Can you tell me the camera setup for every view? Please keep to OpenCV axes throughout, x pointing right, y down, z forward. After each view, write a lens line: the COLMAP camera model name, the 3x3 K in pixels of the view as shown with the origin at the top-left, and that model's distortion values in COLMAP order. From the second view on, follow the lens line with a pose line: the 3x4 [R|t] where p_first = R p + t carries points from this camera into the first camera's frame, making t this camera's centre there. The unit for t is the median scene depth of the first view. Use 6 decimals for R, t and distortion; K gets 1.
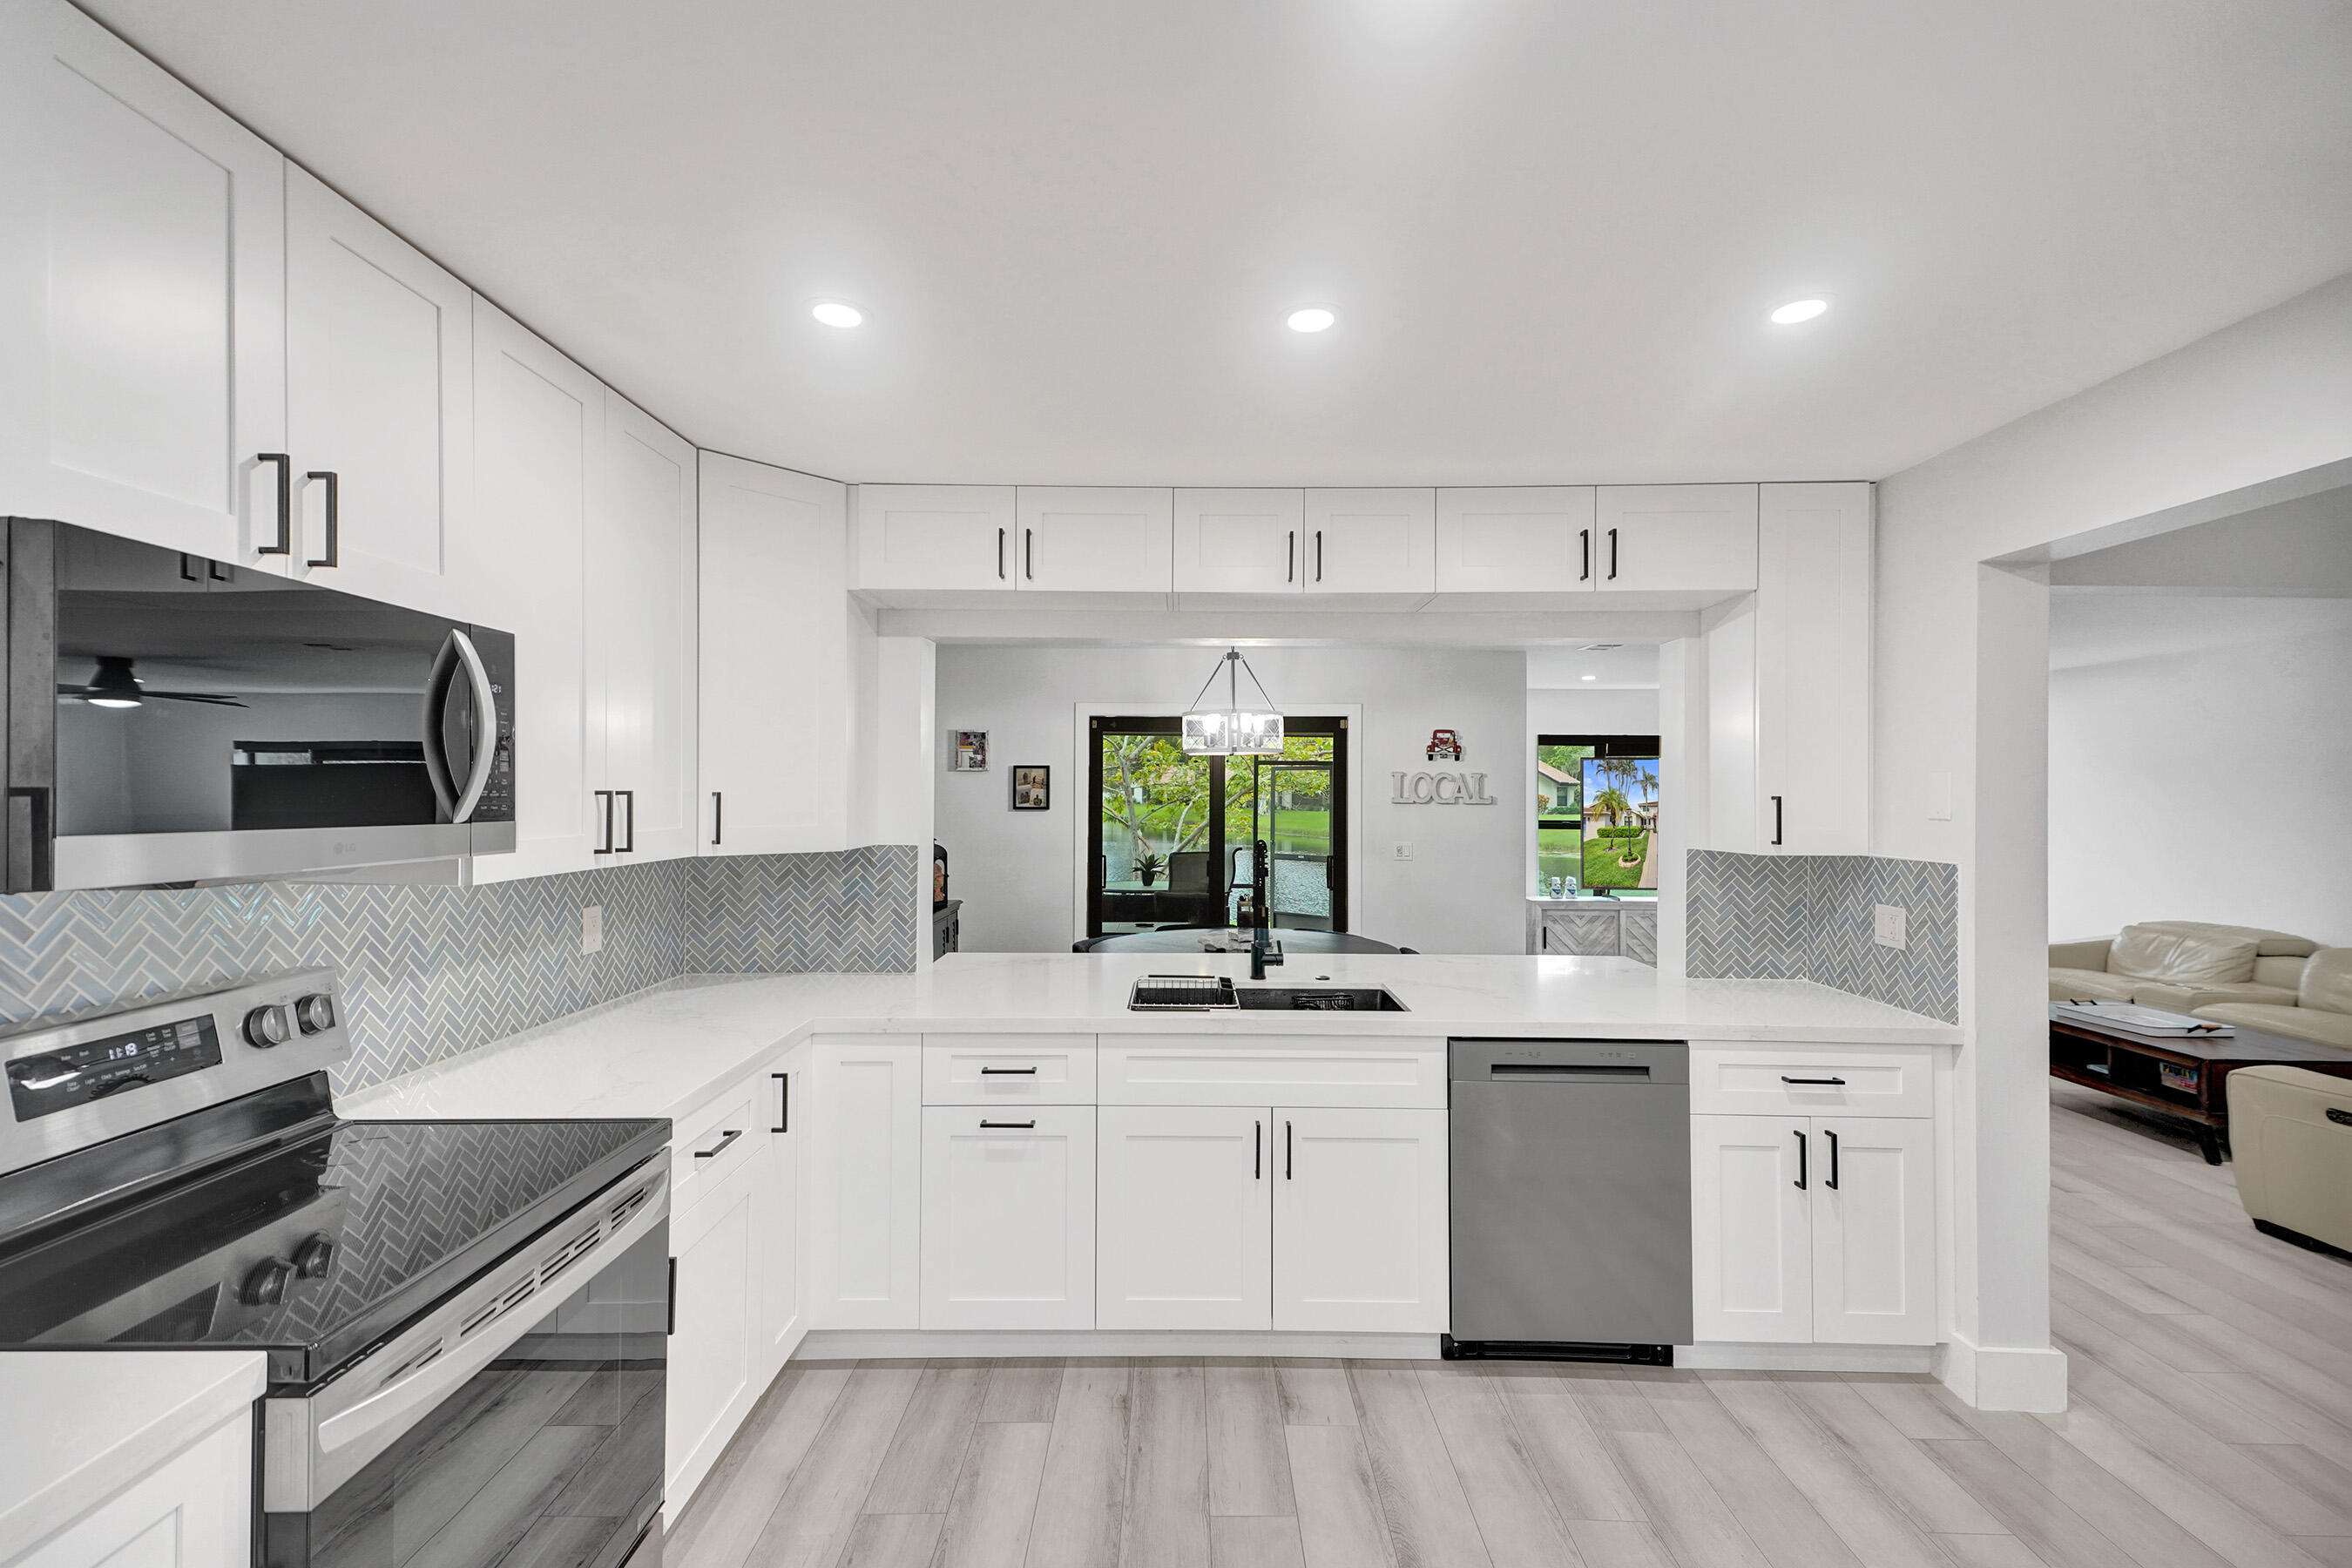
lens RADIAL K [[1050.4, 0, 1168.5], [0, 1050.4, 789.6], [0, 0, 1]] dist [0.013230, -0.000270]
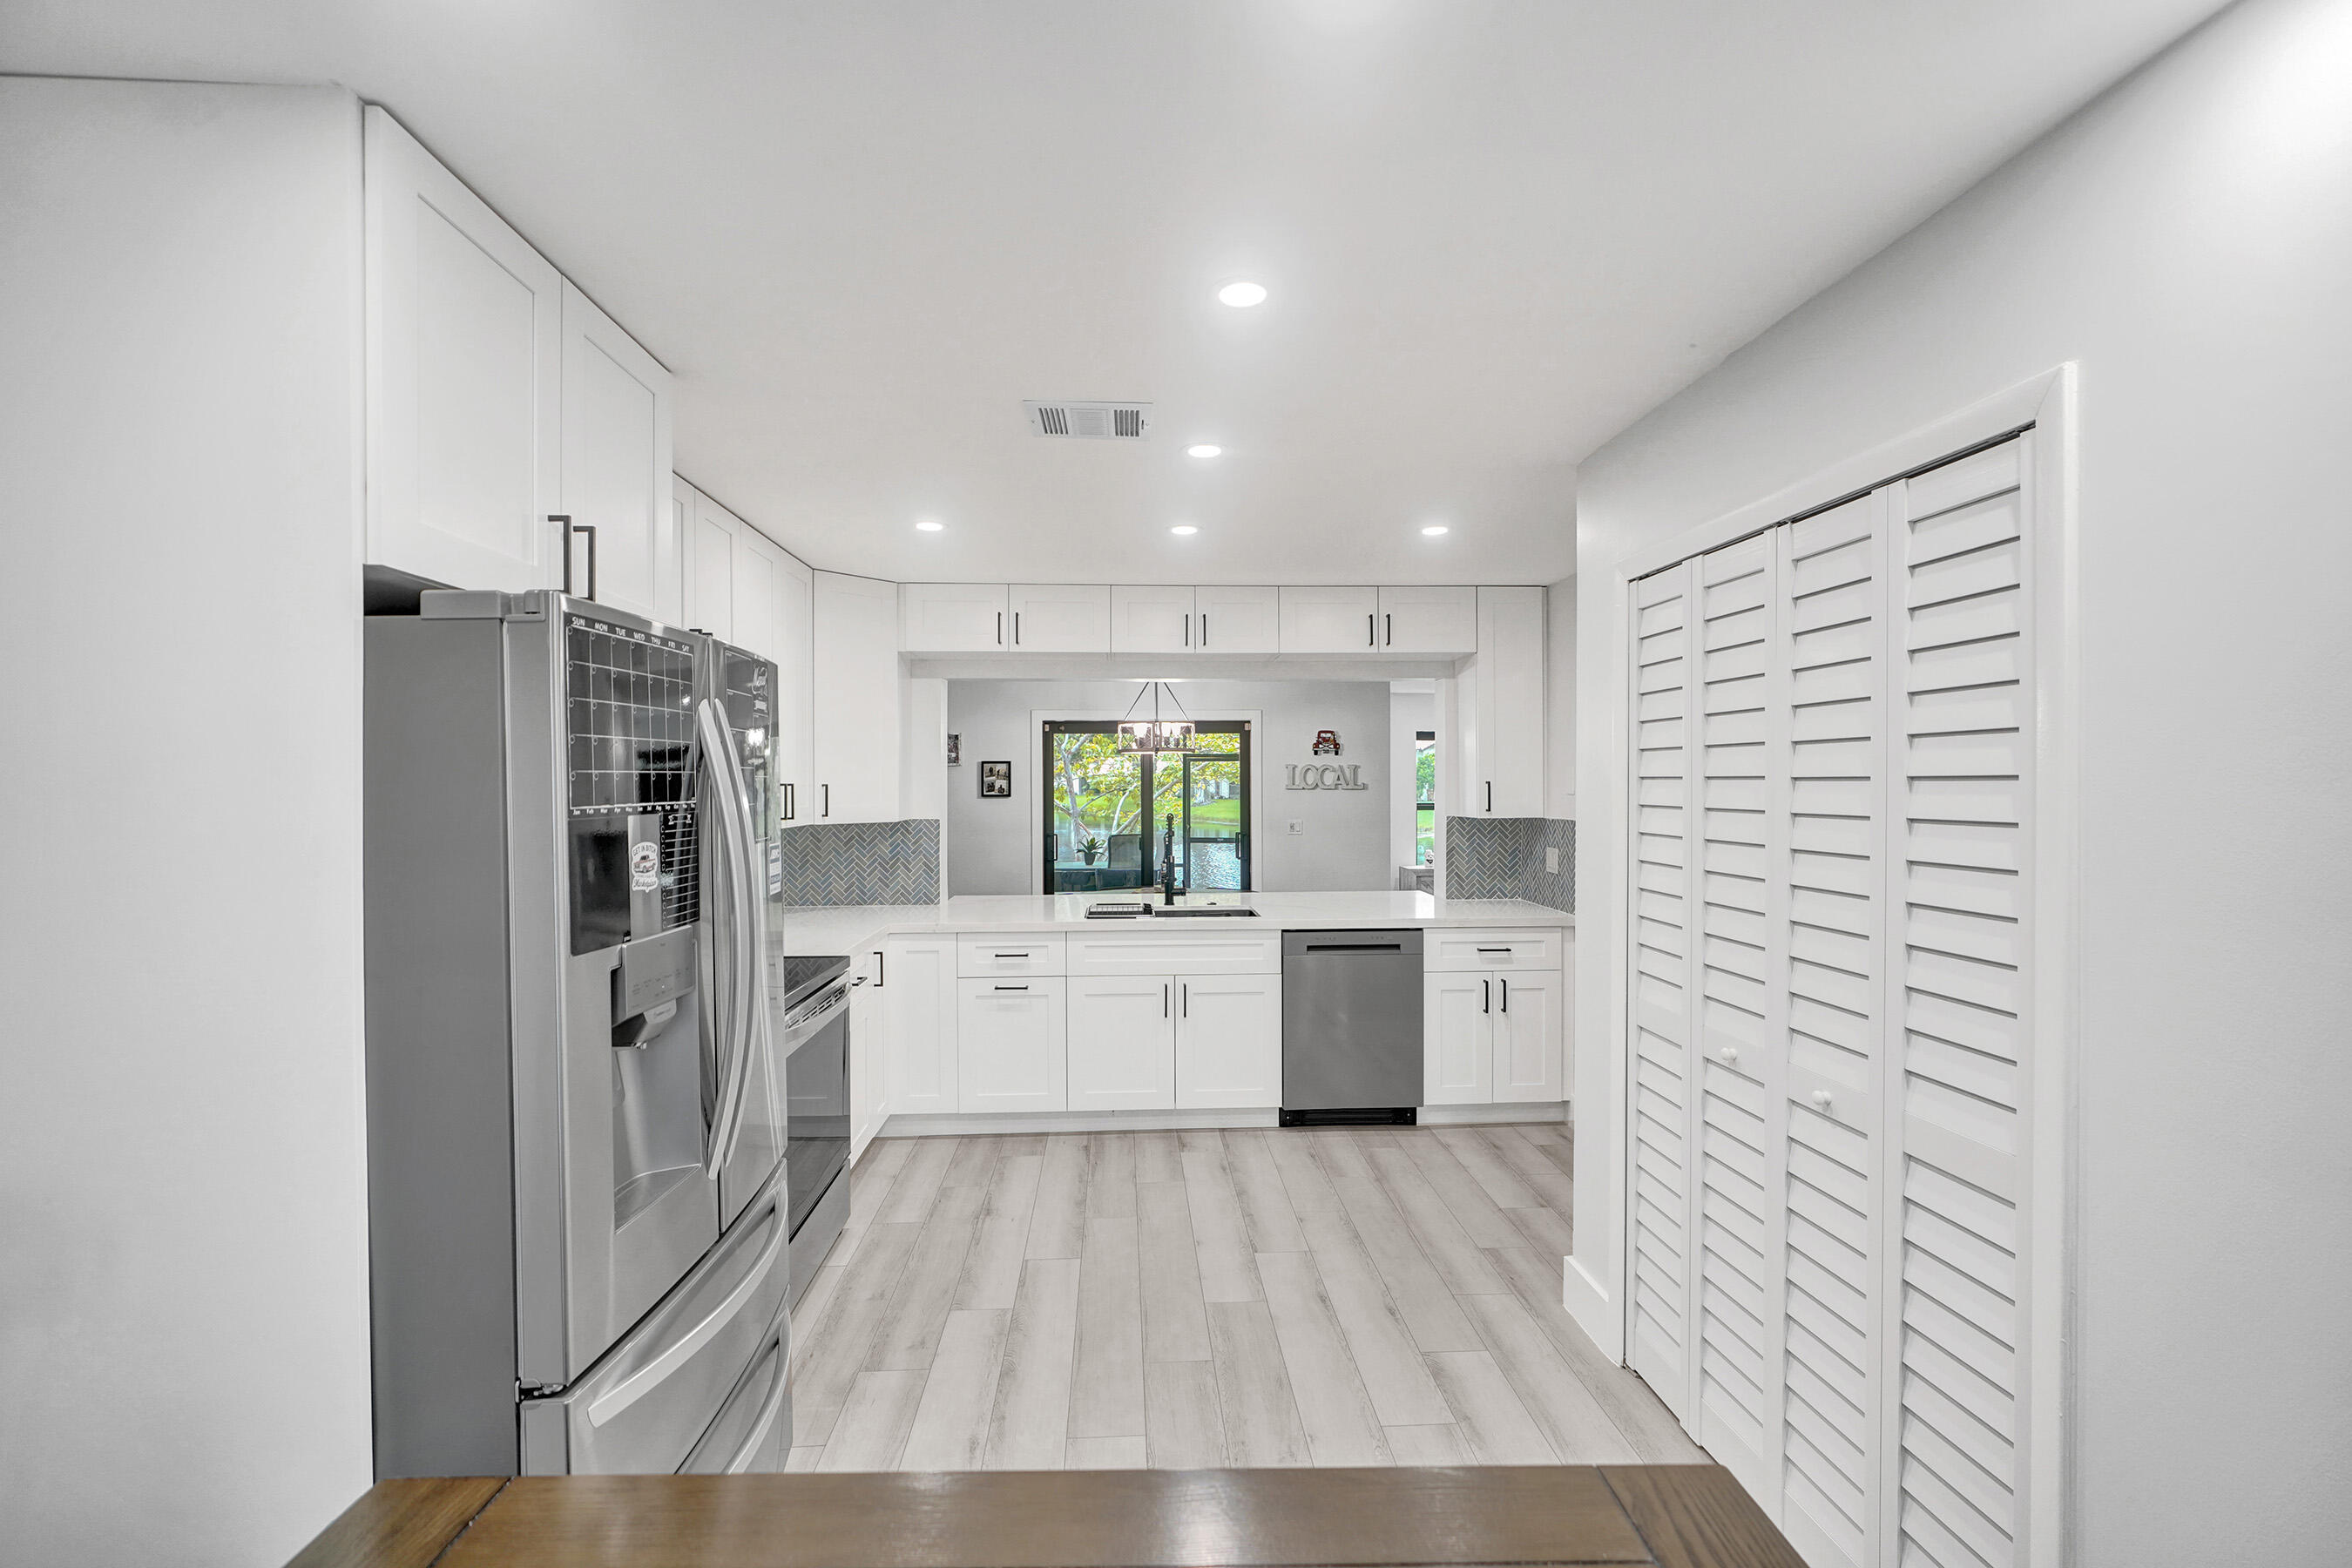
lens RADIAL K [[1050.4, 0, 1181.7], [0, 1050.4, 792.8], [0, 0, 1]] dist [0.013230, -0.000270]
pose [[0.997382, -0.008685, 0.071795, -0.005038], [0.007760, 0.999883, 0.013164, -0.000861], [-0.071901, -0.012572, 0.997333, -0.612153]]
